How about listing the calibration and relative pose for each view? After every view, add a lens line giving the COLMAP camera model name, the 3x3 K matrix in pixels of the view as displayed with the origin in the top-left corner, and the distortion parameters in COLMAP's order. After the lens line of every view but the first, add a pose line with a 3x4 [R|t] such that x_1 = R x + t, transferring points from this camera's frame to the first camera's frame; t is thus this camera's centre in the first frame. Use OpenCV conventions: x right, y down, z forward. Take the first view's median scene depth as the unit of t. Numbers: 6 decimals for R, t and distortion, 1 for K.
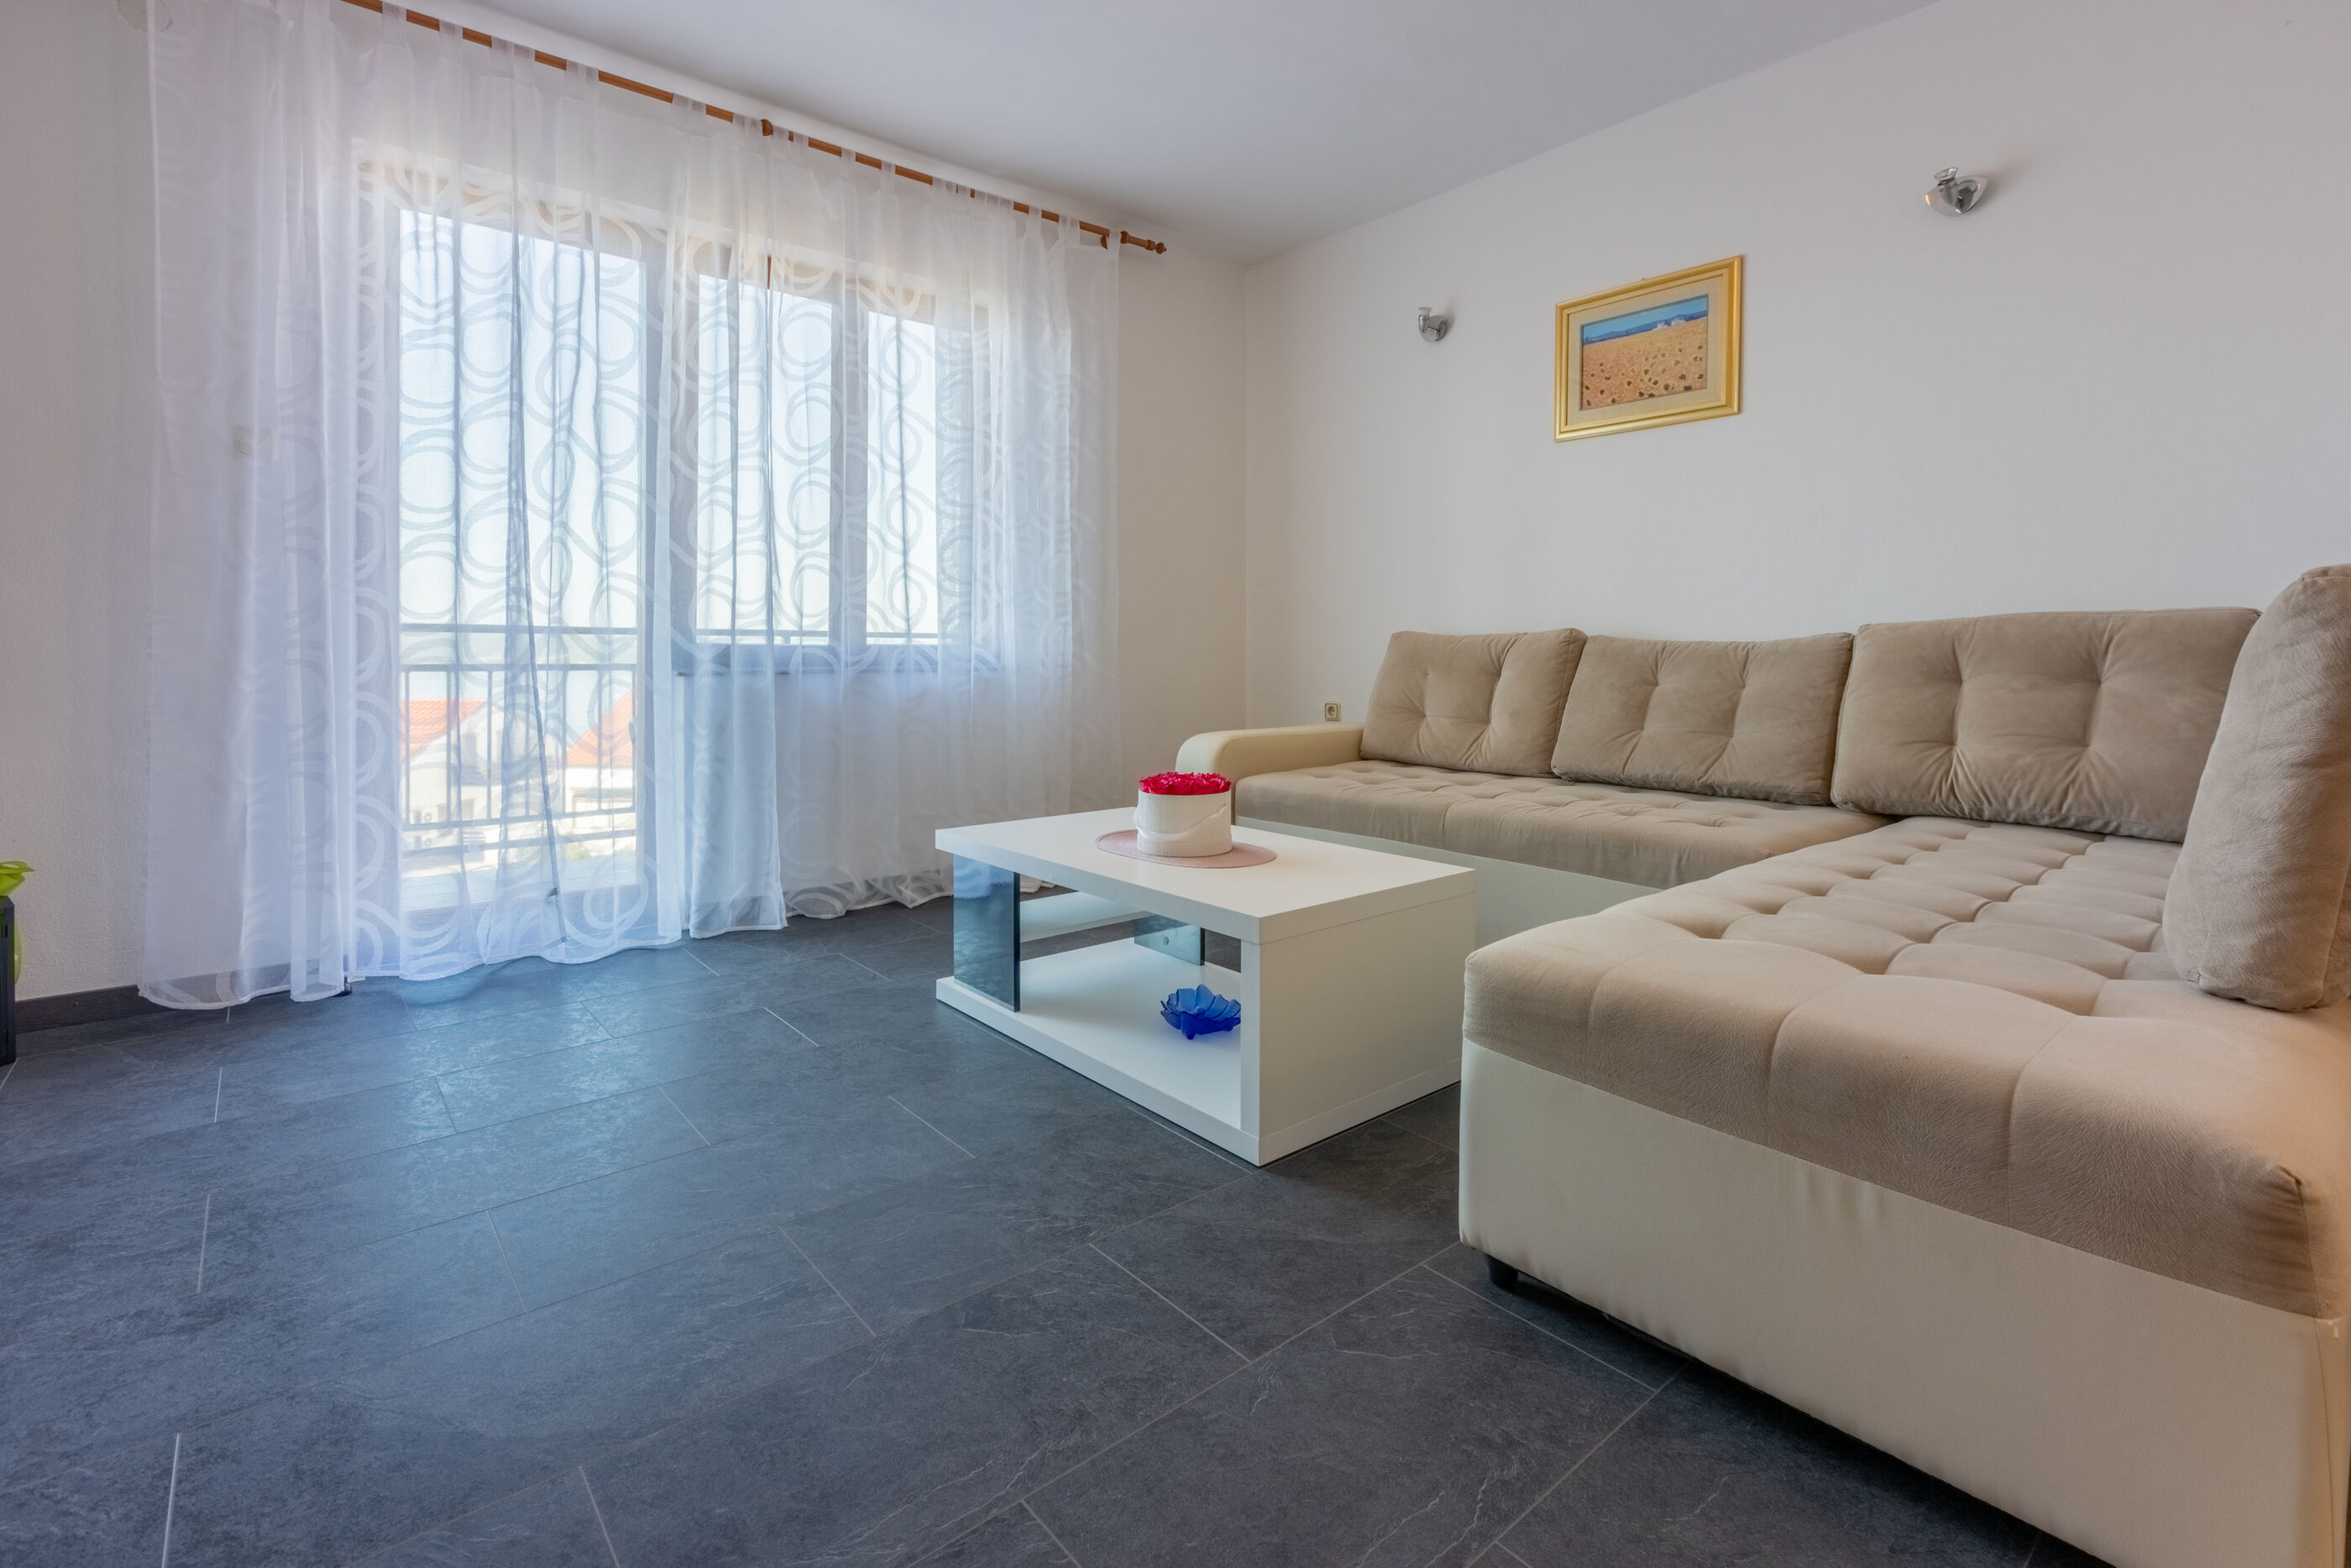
lens RADIAL K [[1054.7, 0, 1157.1], [0, 1054.7, 661.1], [0, 0, 1]] dist [0.001491, -0.000196]
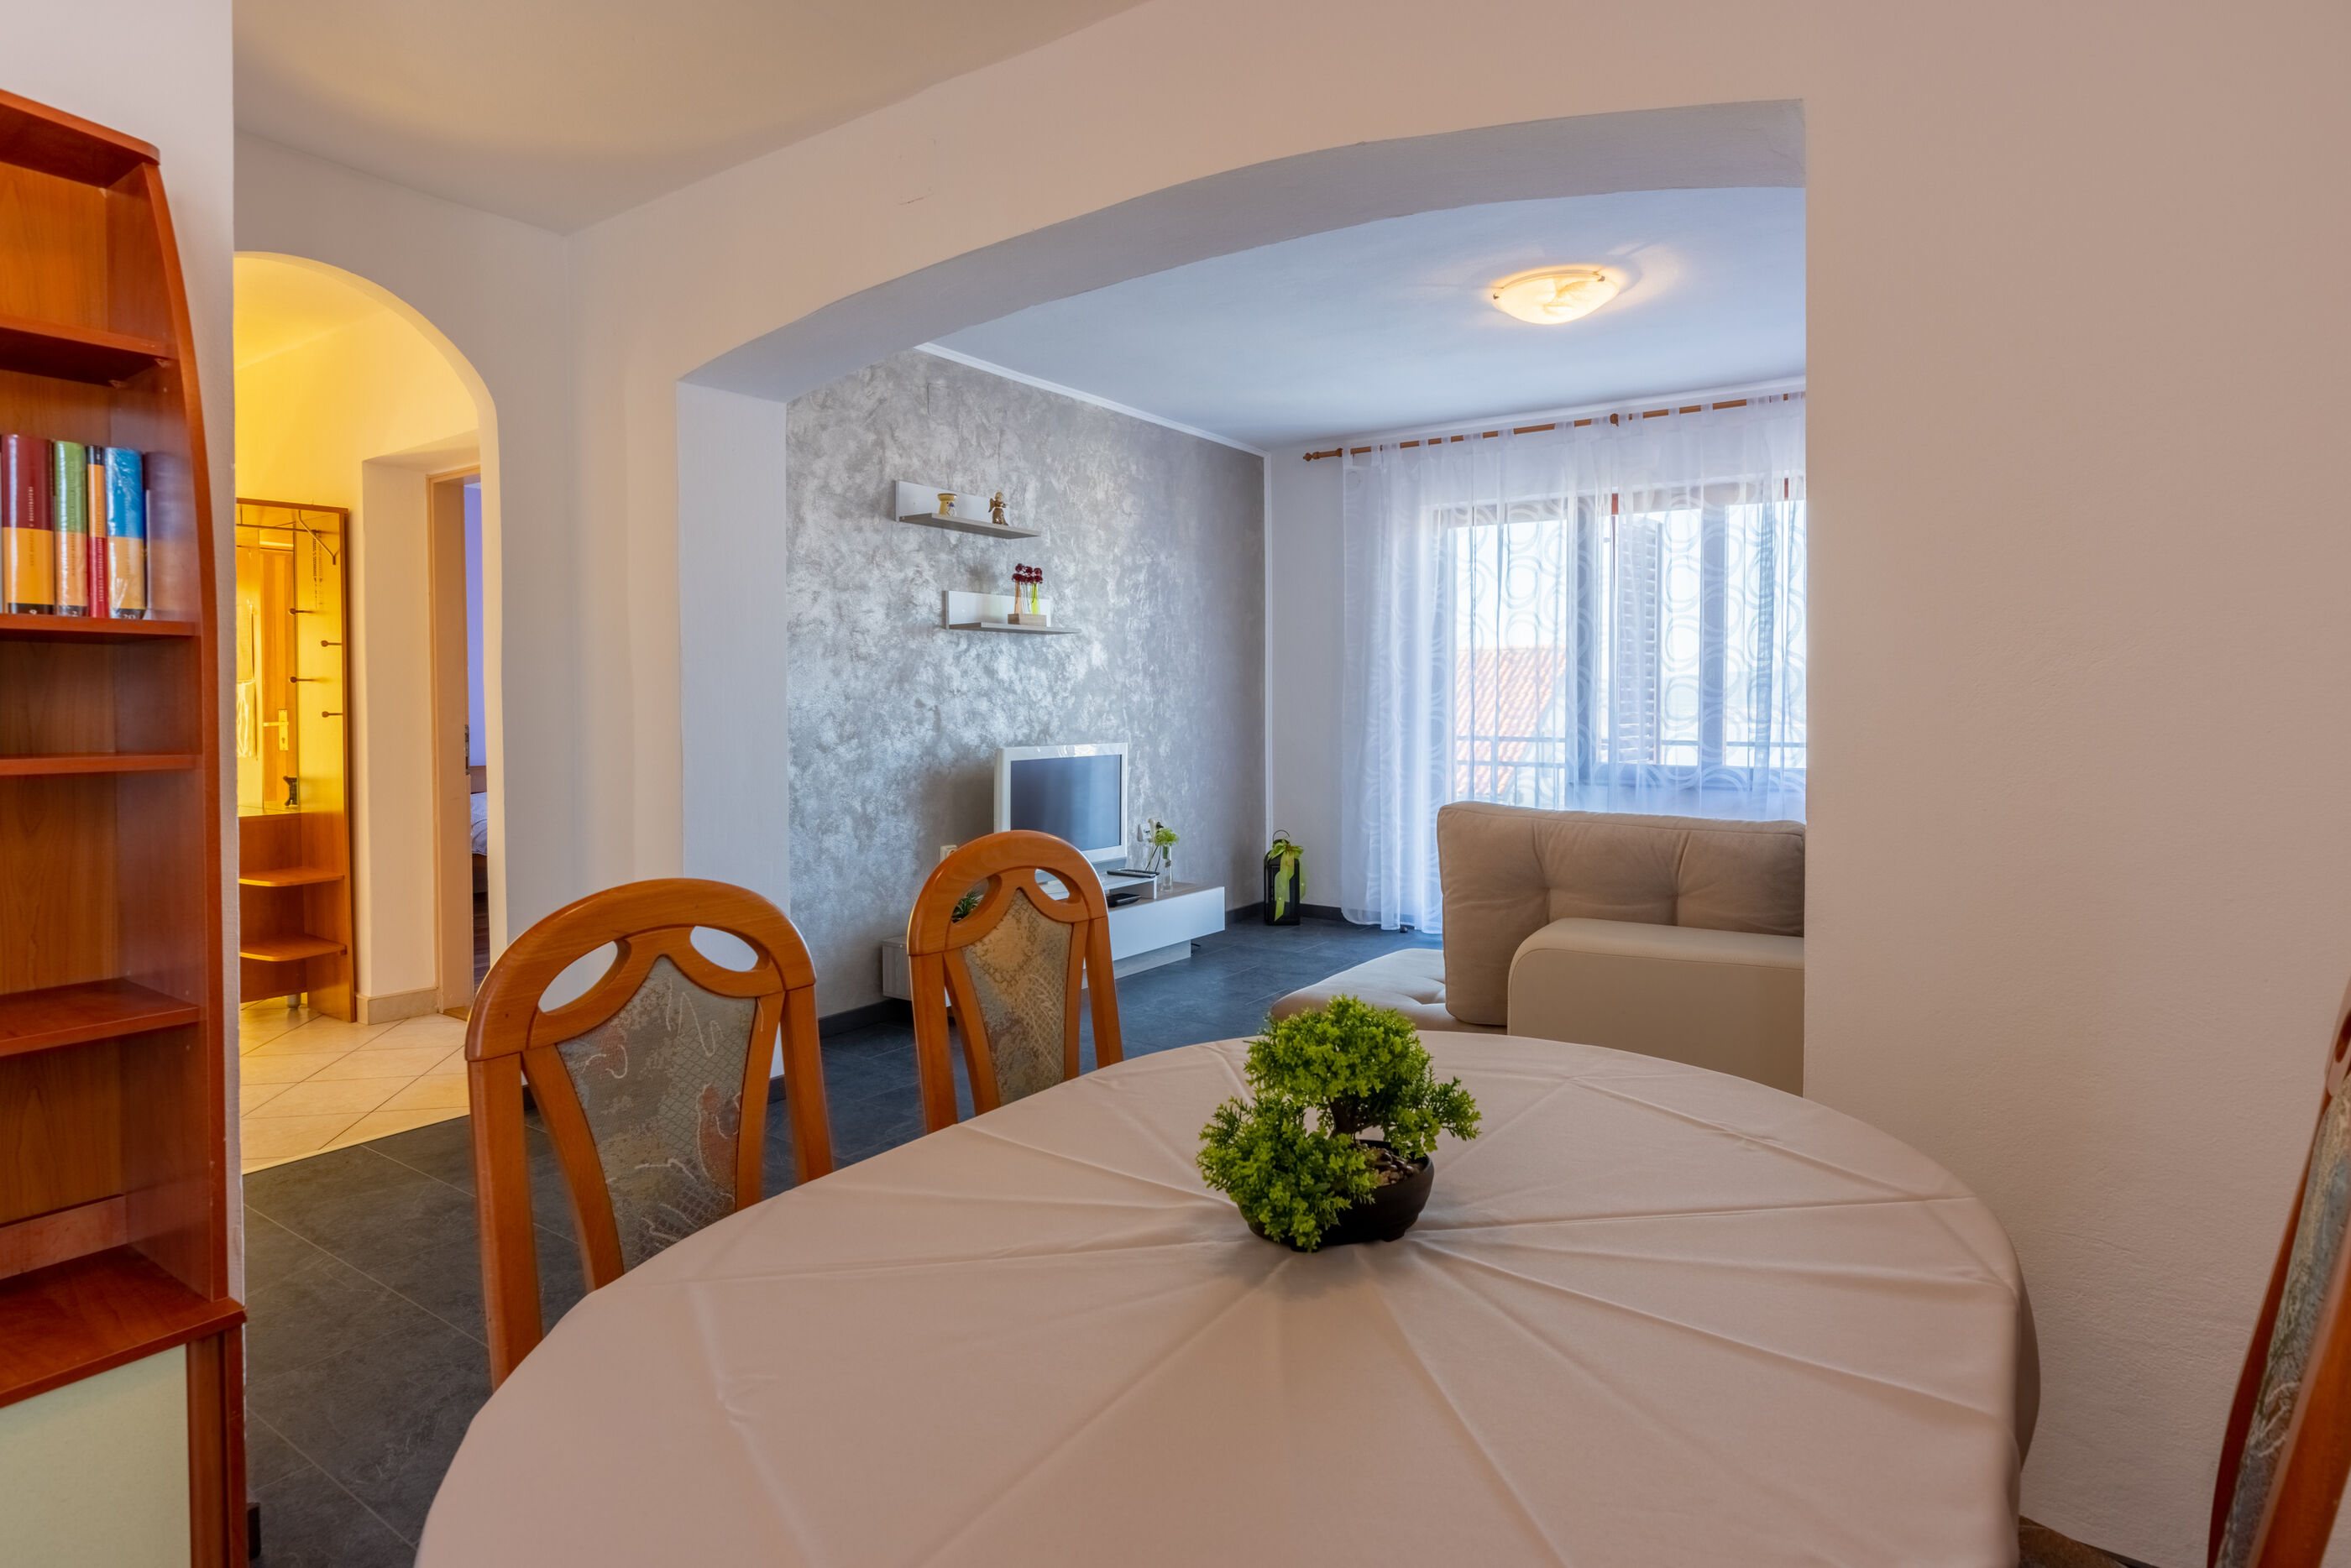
lens RADIAL K [[1262.2, 0, 1183.9], [0, 1262.2, 720.2], [0, 0, 1]] dist [-0.001379, -0.000179]
pose [[0.269777, 0.012866, -0.962837, 1.173939], [-0.008157, 0.999905, 0.011075, -0.095614], [0.962888, 0.004866, 0.269856, -0.056420]]
